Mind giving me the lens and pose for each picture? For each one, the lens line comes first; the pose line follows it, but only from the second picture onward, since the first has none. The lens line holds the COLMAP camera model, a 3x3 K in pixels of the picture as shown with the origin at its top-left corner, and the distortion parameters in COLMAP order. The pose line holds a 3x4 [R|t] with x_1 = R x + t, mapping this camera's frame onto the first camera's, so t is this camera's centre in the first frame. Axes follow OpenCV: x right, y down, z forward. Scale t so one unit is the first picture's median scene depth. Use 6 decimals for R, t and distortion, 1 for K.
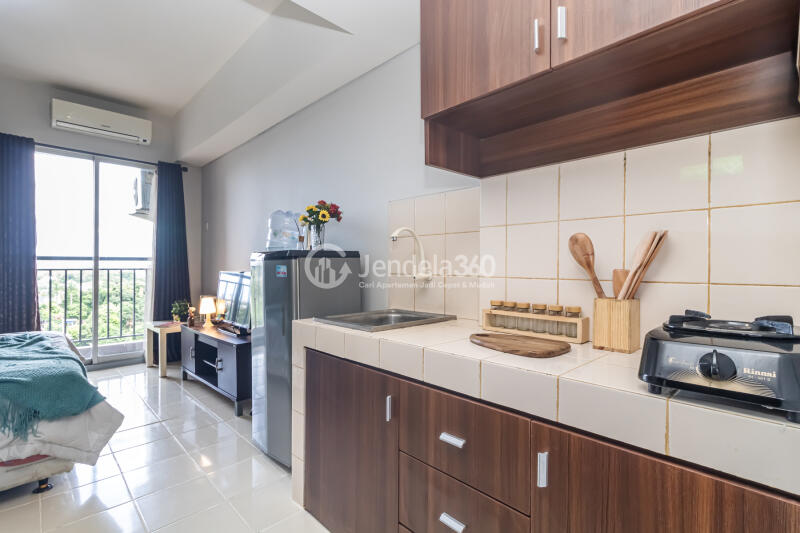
lens RADIAL K [[370.1, 0, 400.0], [0, 370.1, 266.5], [0, 0, 1]] dist [0.043275, 0.000187]
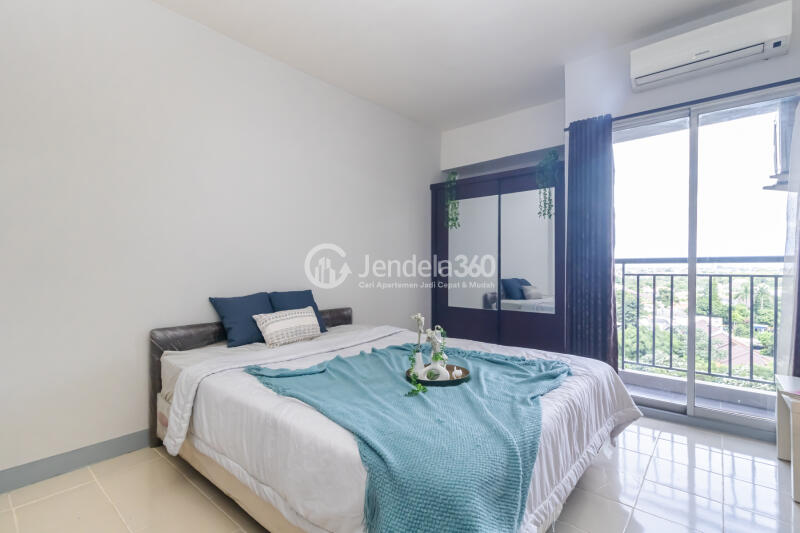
lens RADIAL K [[370.1, 0, 400.0], [0, 370.1, 266.5], [0, 0, 1]] dist [0.043275, 0.000187]
pose [[0.117766, -0.006126, -0.993022, -0.192904], [-0.003228, 0.999973, -0.006552, -0.003039], [0.993036, 0.003977, 0.117743, 0.409896]]
